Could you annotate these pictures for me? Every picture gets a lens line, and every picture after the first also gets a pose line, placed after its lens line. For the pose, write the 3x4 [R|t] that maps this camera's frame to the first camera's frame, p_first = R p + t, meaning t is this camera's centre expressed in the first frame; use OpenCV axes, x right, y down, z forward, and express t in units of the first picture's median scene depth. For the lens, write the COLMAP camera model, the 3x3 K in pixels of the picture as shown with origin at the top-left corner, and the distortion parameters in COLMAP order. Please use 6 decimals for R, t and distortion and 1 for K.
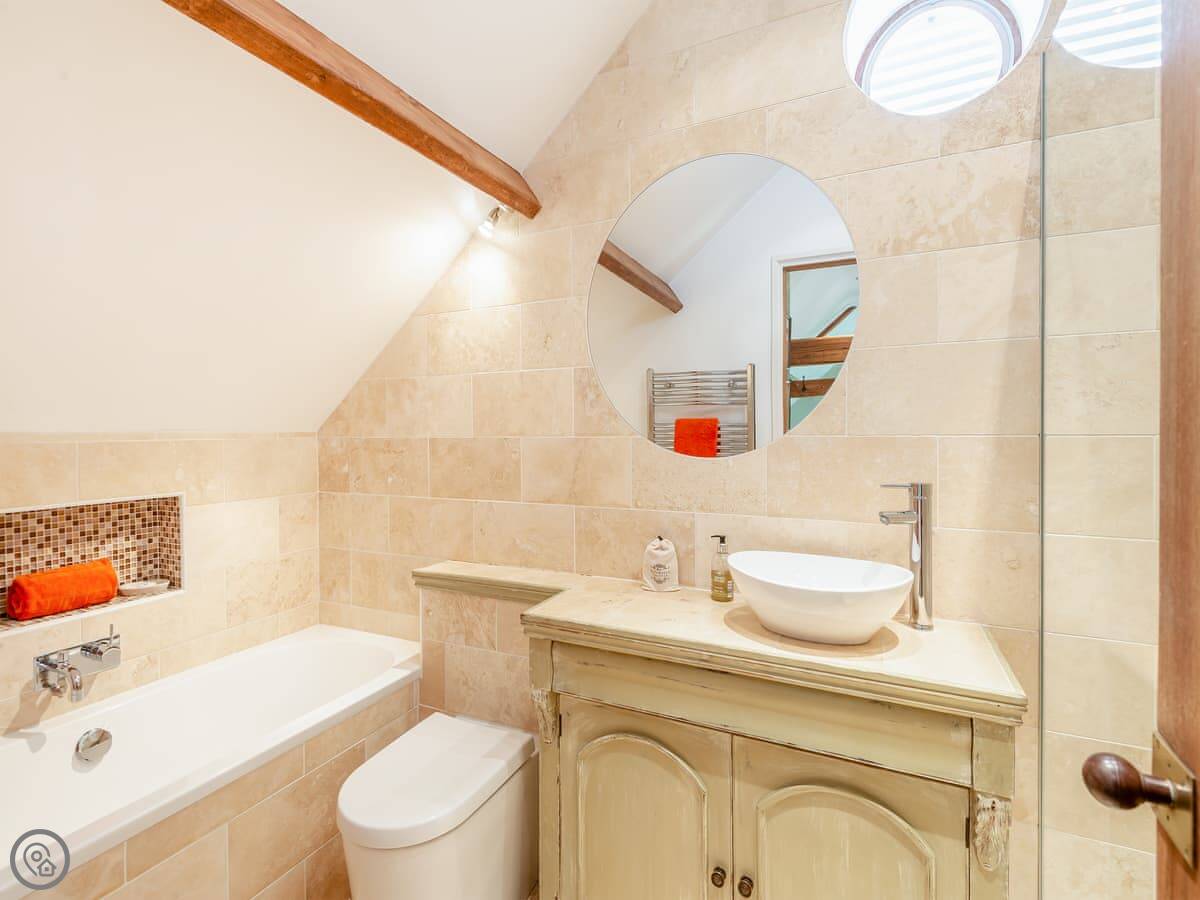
lens RADIAL K [[538.6, 0, 599.2], [0, 538.6, 441.0], [0, 0, 1]] dist [0.025909, -0.017893]
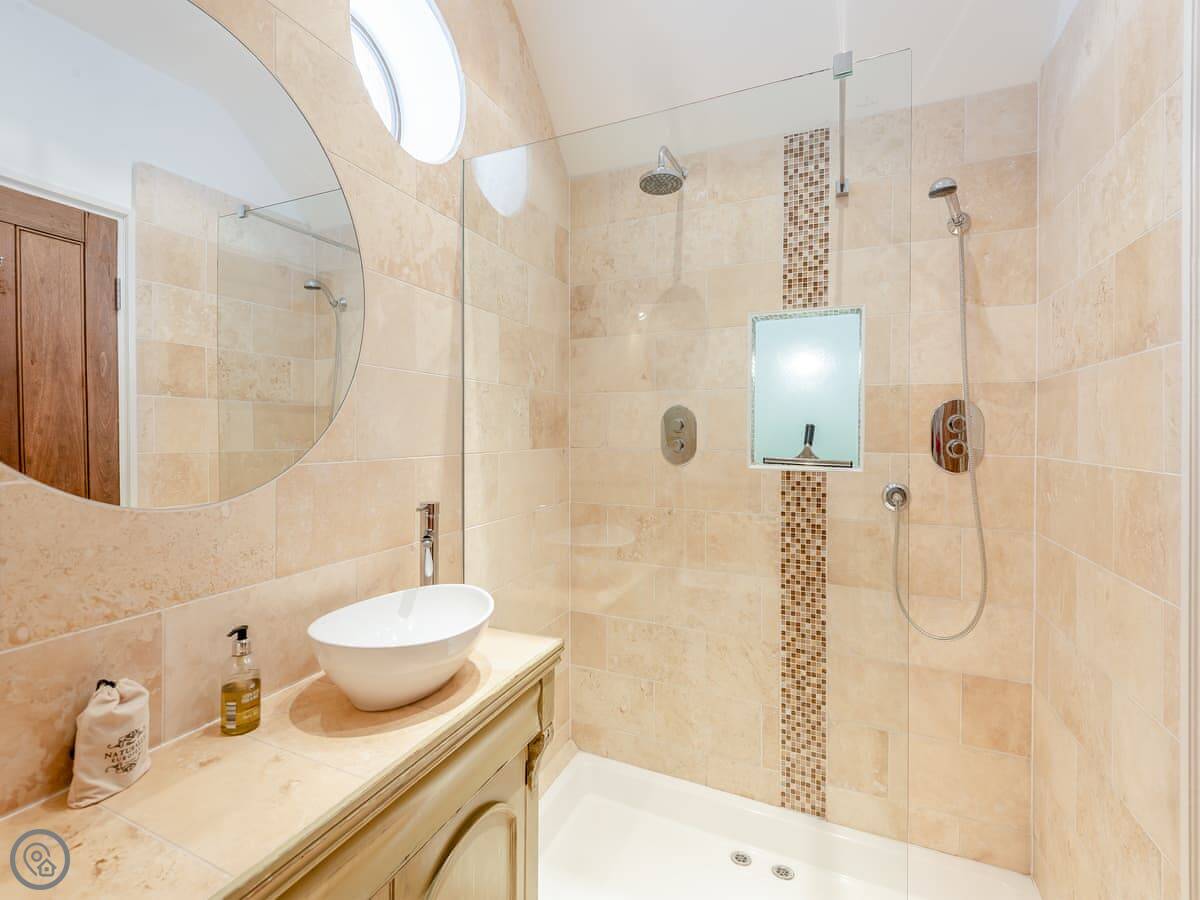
lens RADIAL K [[538.6, 0, 599.2], [0, 538.6, 441.0], [0, 0, 1]] dist [0.025909, -0.017893]
pose [[-0.007728, -0.013150, 0.999884, -0.451872], [0.012094, 0.999839, 0.013243, -0.051398], [-0.999897, 0.012195, -0.007568, 0.639942]]
